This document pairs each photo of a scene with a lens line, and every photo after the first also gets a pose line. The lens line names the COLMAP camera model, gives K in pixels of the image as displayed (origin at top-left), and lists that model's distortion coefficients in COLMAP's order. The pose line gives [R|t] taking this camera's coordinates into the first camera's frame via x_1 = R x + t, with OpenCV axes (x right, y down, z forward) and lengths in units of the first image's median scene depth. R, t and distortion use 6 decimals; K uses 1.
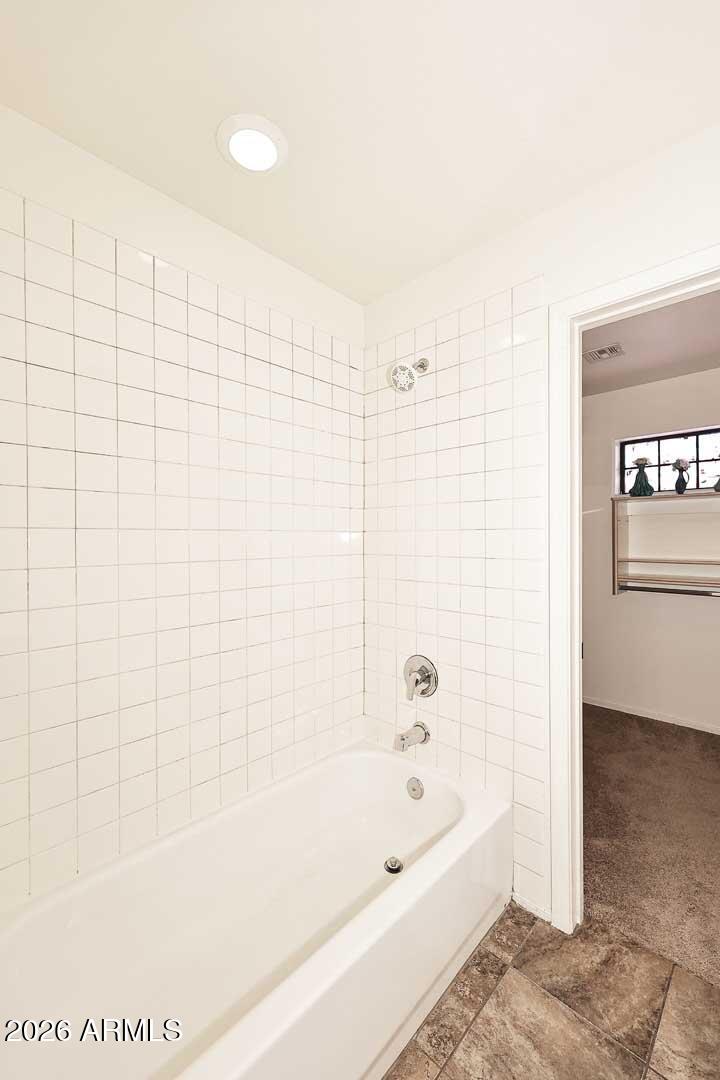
lens RADIAL K [[440.7, 0, 359.9], [0, 440.7, 539.6], [0, 0, 1]] dist [-0.000139, -0.000084]
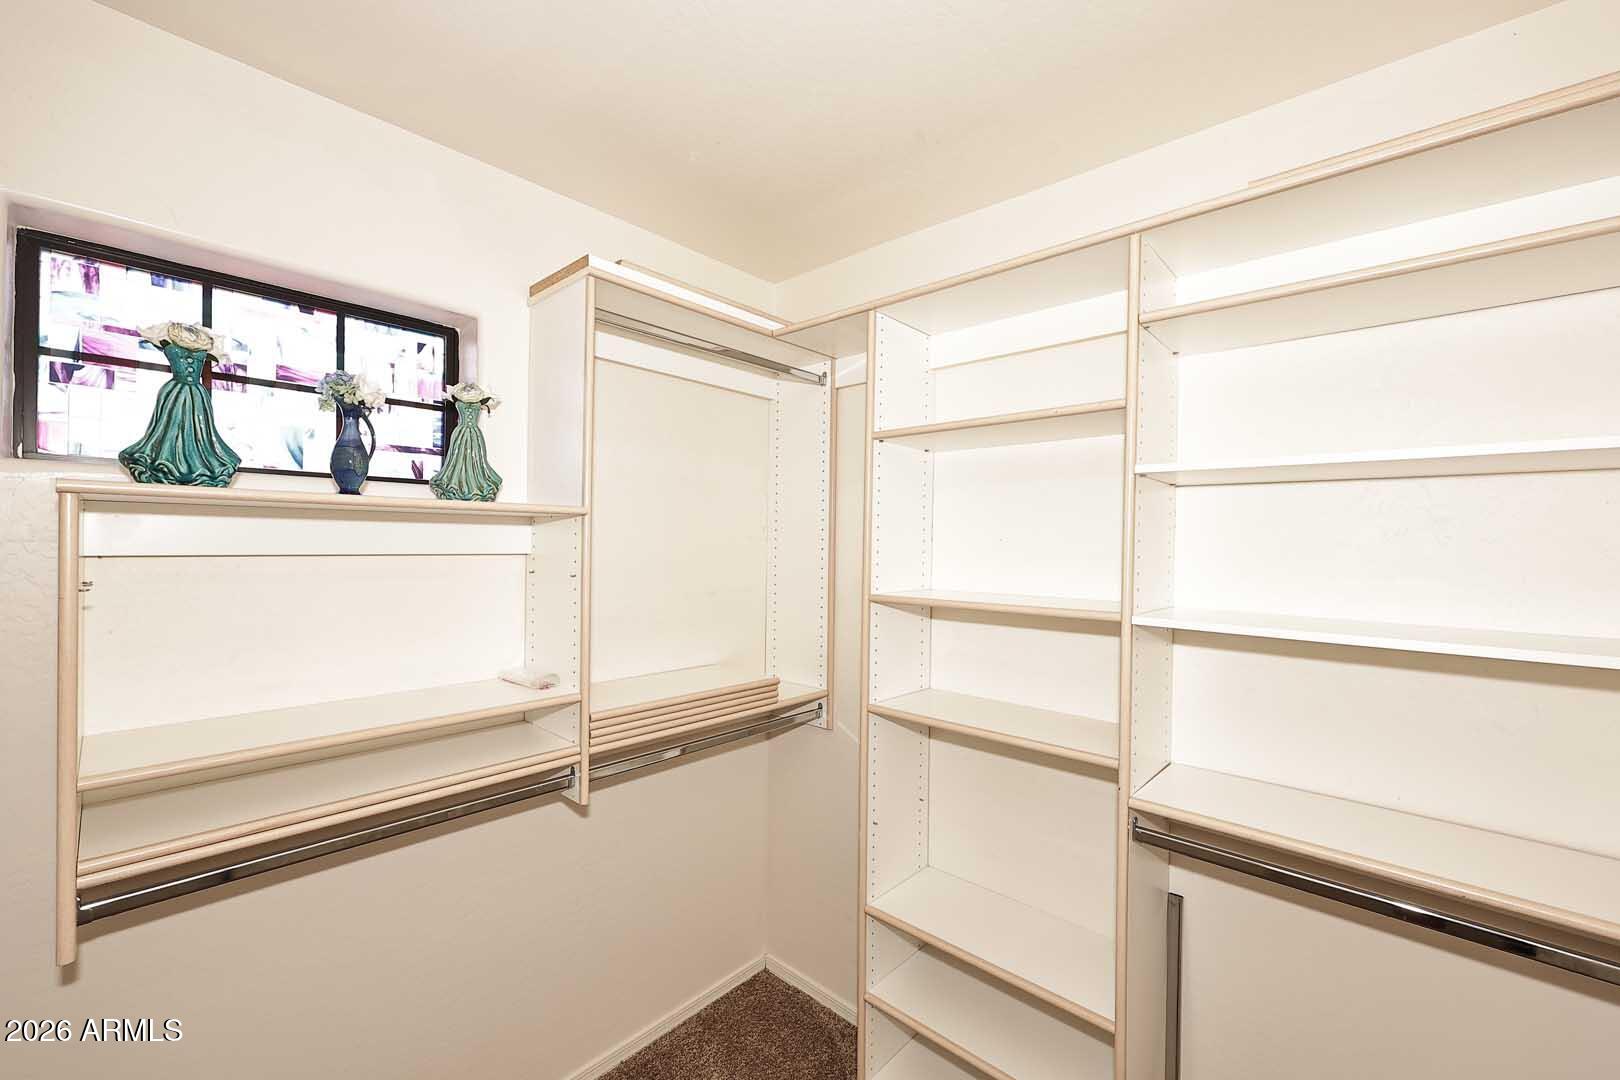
lens RADIAL K [[651.3, 0, 811.8], [0, 651.3, 540.7], [0, 0, 1]] dist [0.001239, -0.000862]
pose [[-0.018099, 0.006801, 0.999813, 0.270169], [-0.010025, 0.999925, -0.006984, -0.066380], [-0.999786, -0.010149, -0.018029, 0.653559]]
